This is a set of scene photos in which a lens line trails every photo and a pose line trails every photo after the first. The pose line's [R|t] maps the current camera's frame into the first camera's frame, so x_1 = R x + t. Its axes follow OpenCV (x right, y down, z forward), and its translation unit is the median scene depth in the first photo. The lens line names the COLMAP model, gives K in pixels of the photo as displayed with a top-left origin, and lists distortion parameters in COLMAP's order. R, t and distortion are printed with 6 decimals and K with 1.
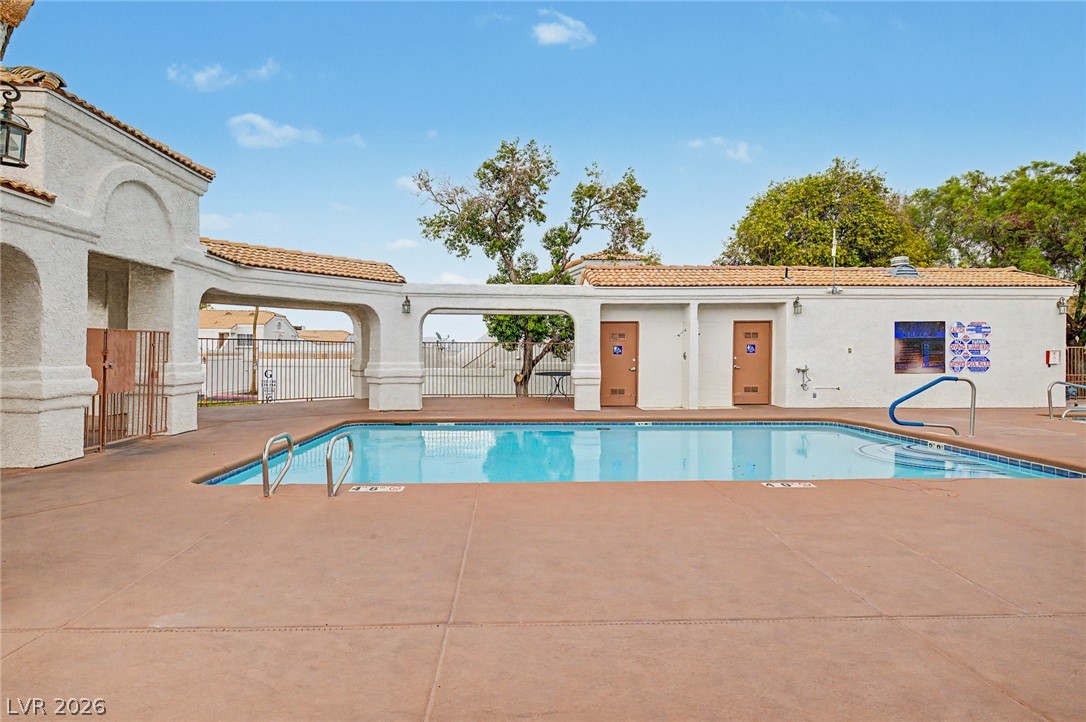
lens RADIAL K [[569.8, 0, 543.0], [0, 569.8, 361.0], [0, 0, 1]] dist [-0.001817, -0.000419]
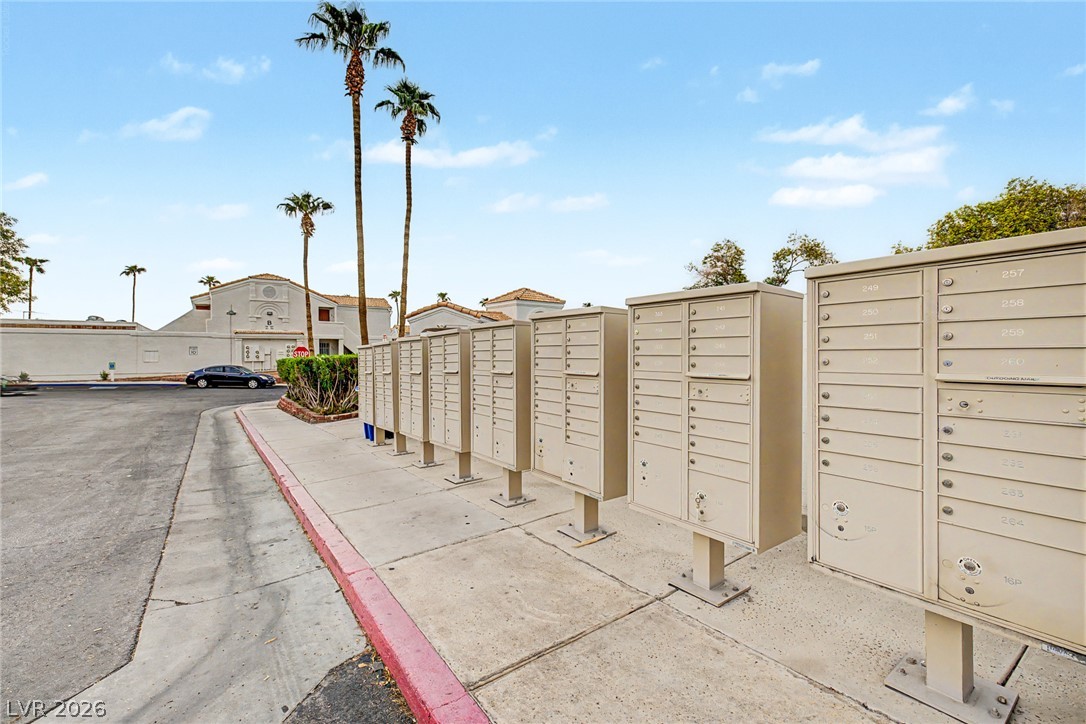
lens RADIAL K [[458.5, 0, 540.3], [0, 458.5, 360.9], [0, 0, 1]] dist [0.009453, -0.000102]
pose [[0.561339, 0.003886, -0.827577, 1.105965], [-0.005072, 0.999986, 0.001256, 0.018968], [0.827570, 0.003493, 0.561351, -0.460290]]
